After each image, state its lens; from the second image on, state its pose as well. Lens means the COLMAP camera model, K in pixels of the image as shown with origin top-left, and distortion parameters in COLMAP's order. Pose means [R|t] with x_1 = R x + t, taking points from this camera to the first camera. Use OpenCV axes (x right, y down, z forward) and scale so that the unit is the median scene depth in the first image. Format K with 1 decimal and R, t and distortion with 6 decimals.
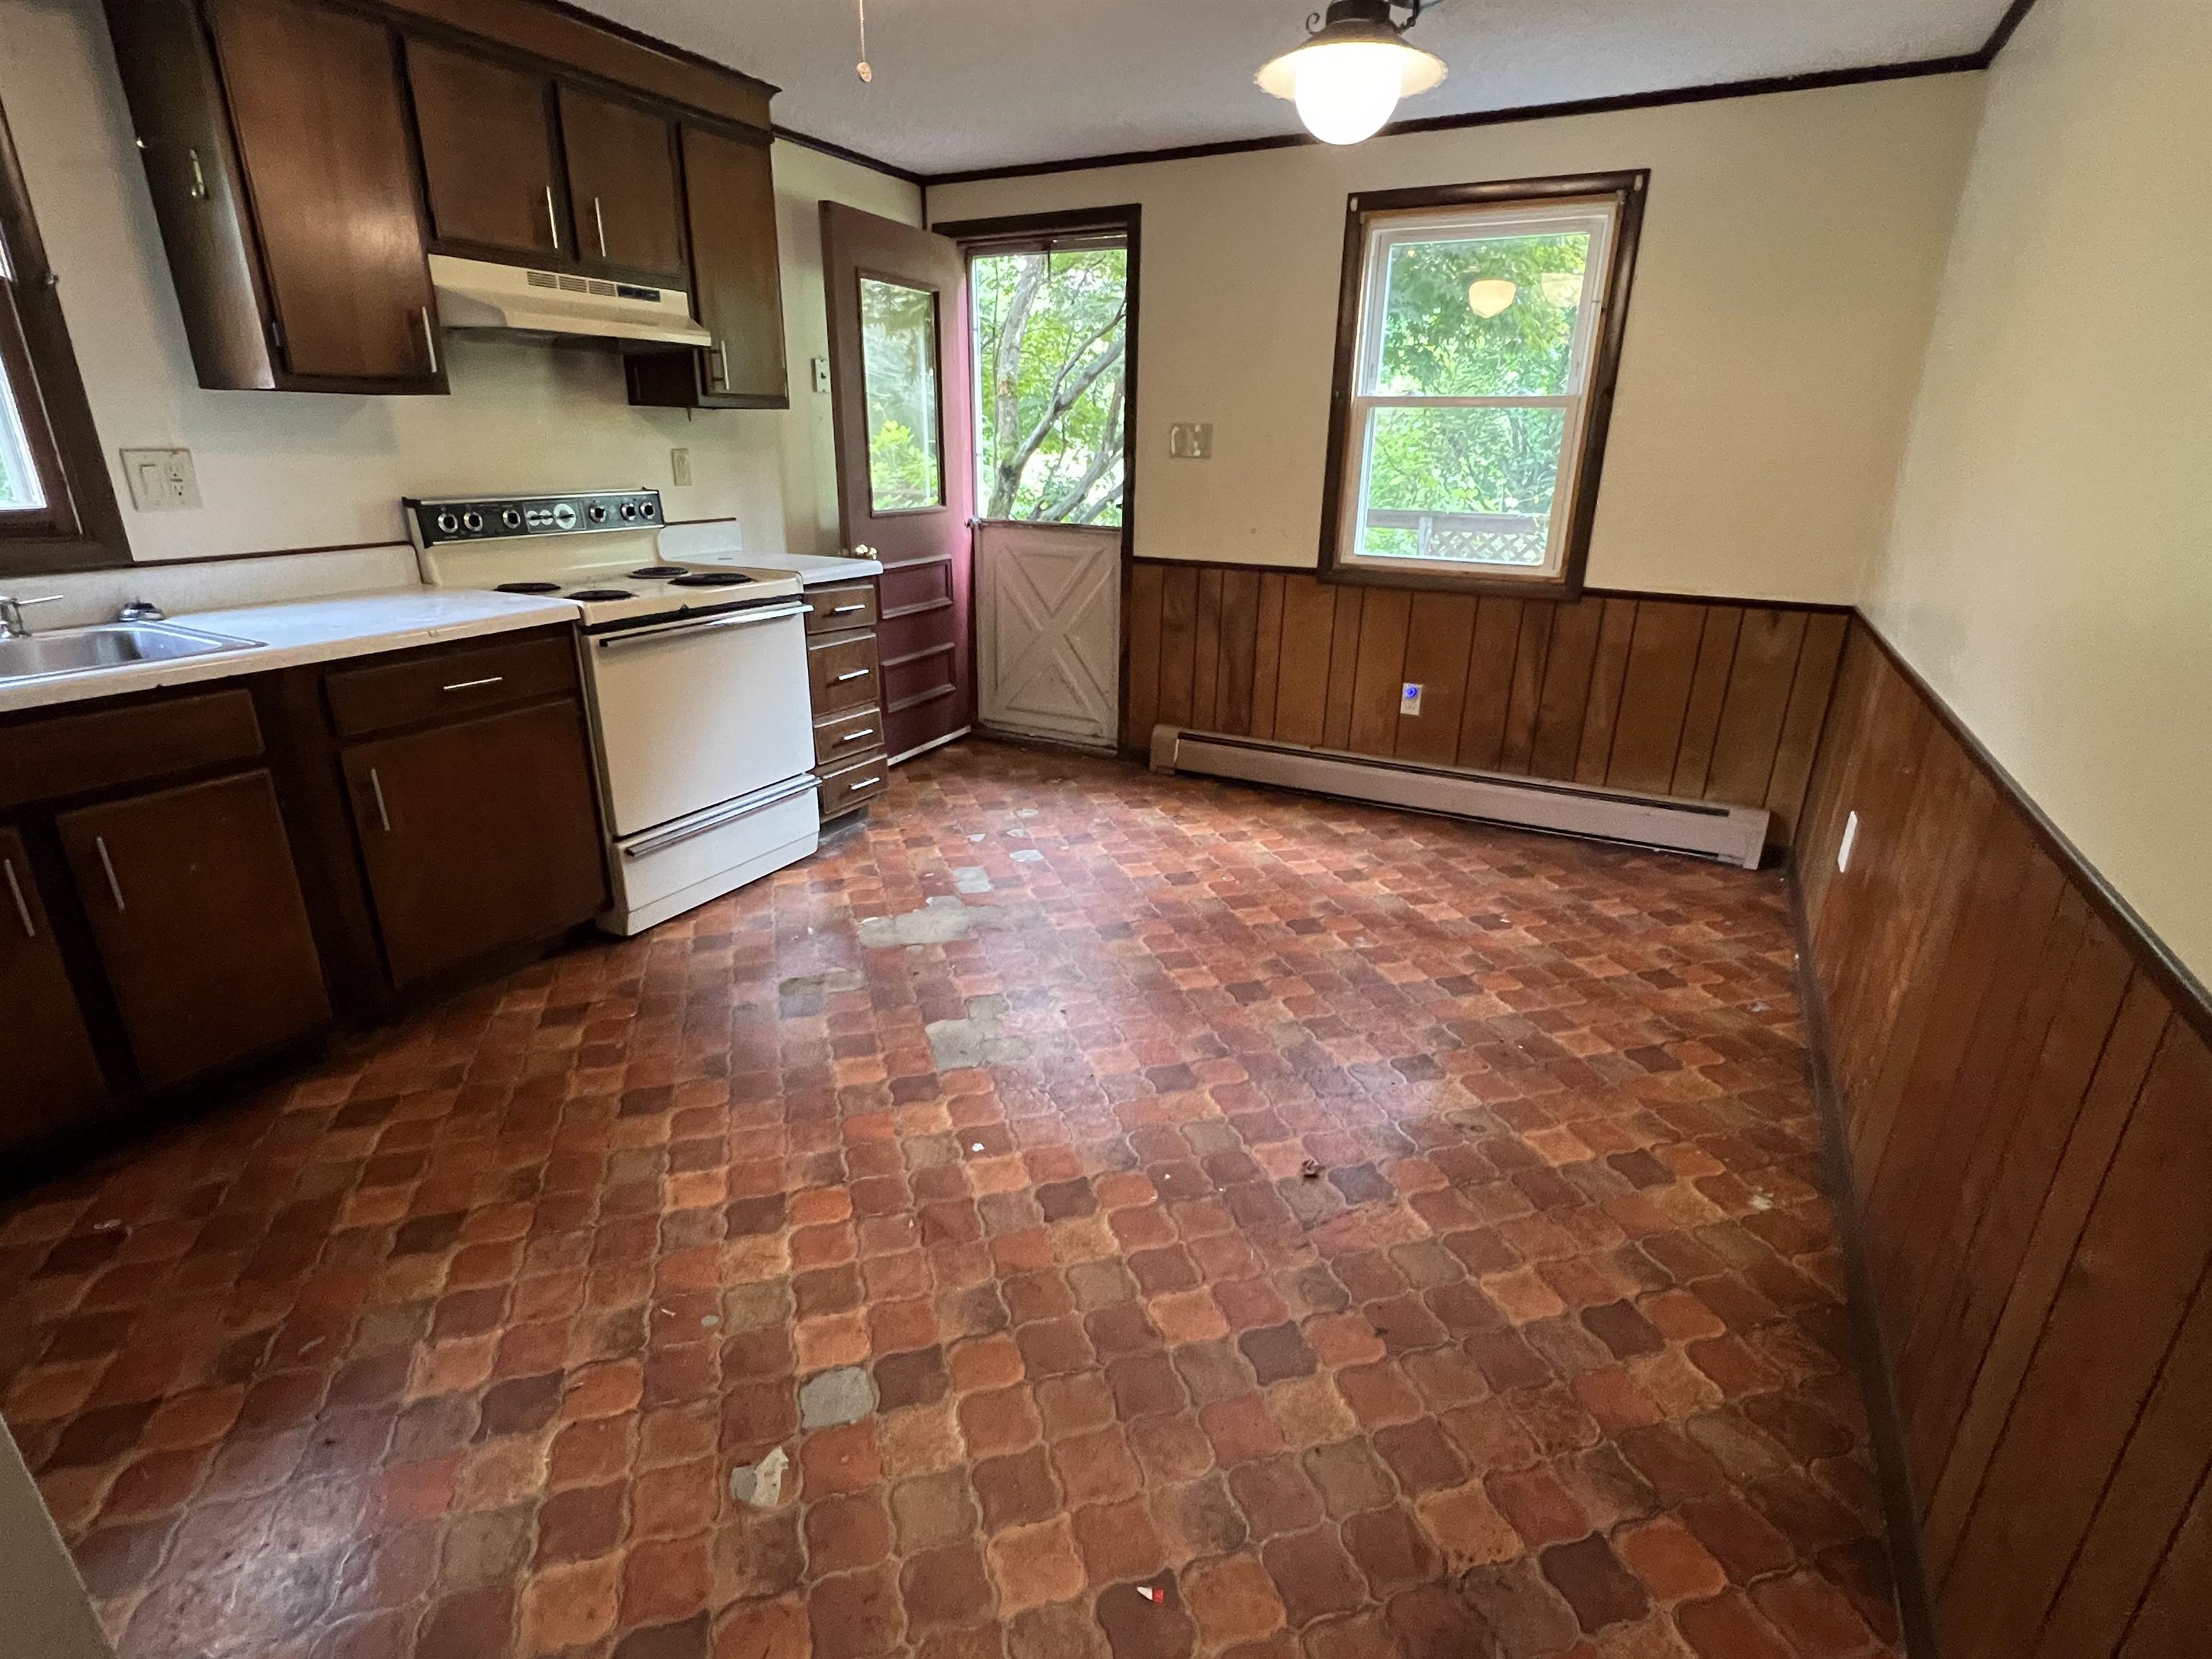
lens RADIAL K [[1094.6, 0, 1106.0], [0, 1094.6, 829.5], [0, 0, 1]] dist [-0.000570, -0.000817]
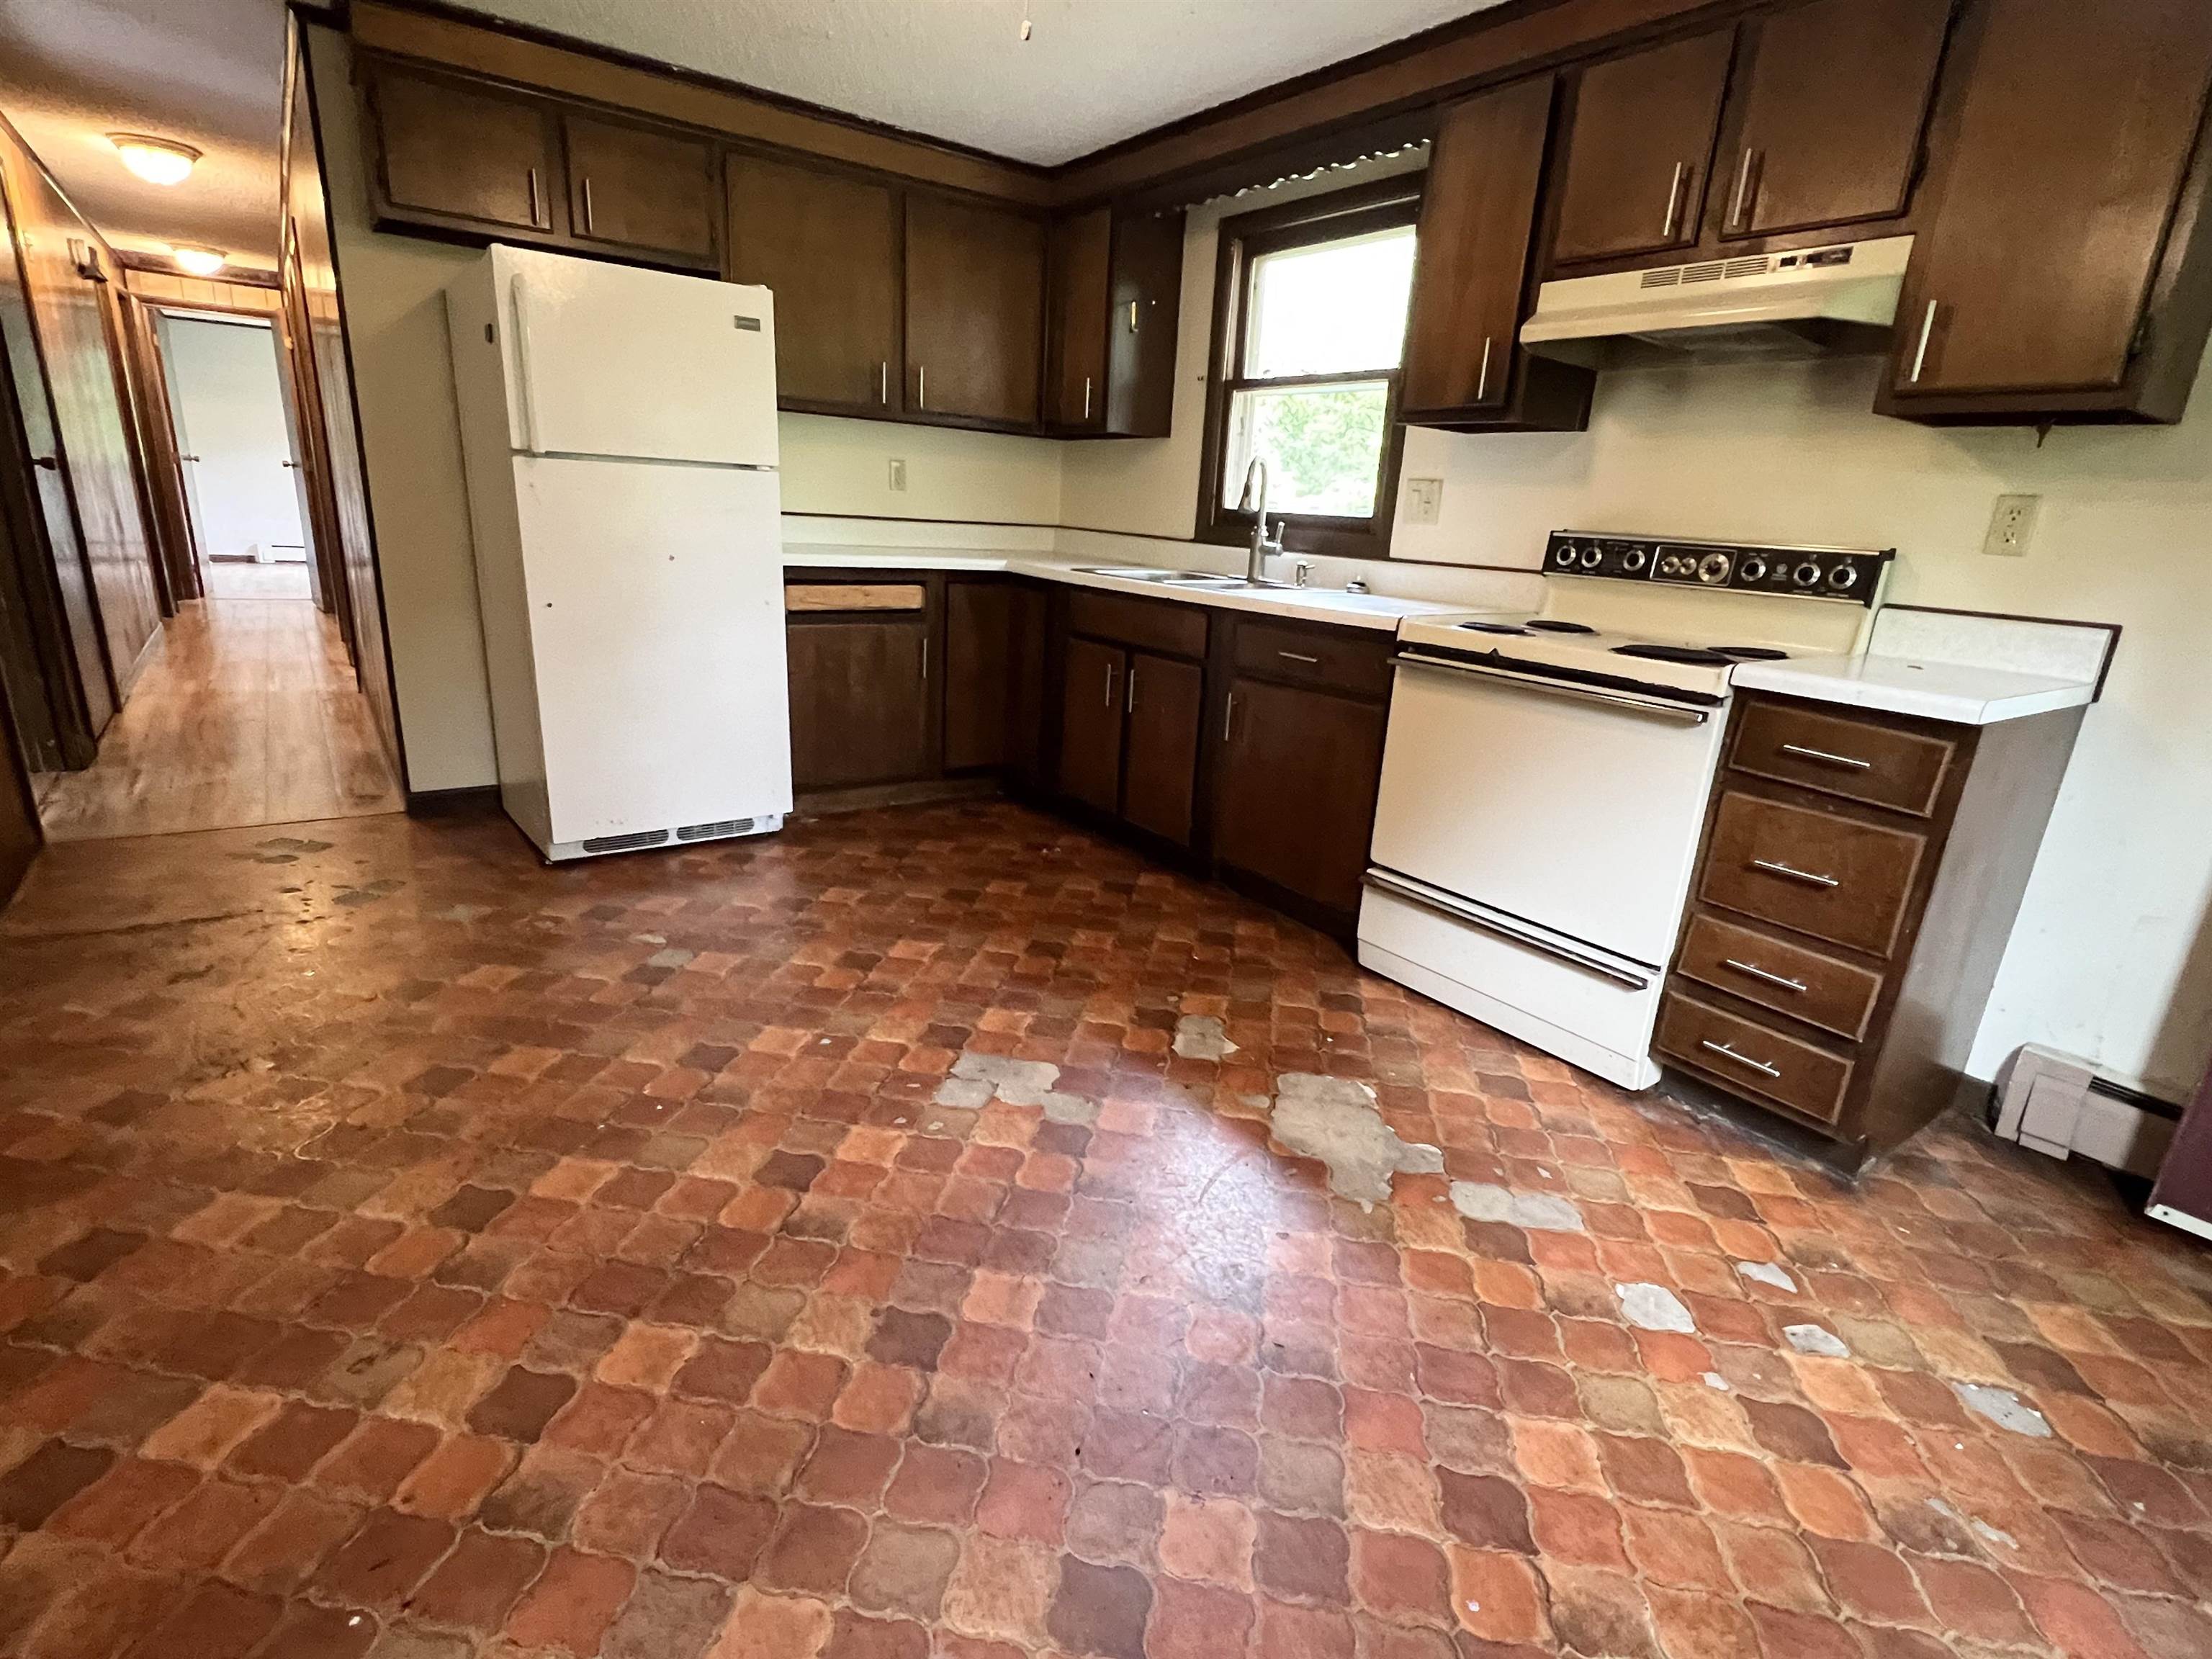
lens RADIAL K [[1094.6, 0, 1106.0], [0, 1094.6, 829.5], [0, 0, 1]] dist [-0.000570, -0.000817]
pose [[-0.440152, 0.217628, -0.871151, 0.525058], [-0.362641, 0.844458, 0.394186, -0.331743], [0.821436, 0.489417, -0.292769, 1.144948]]
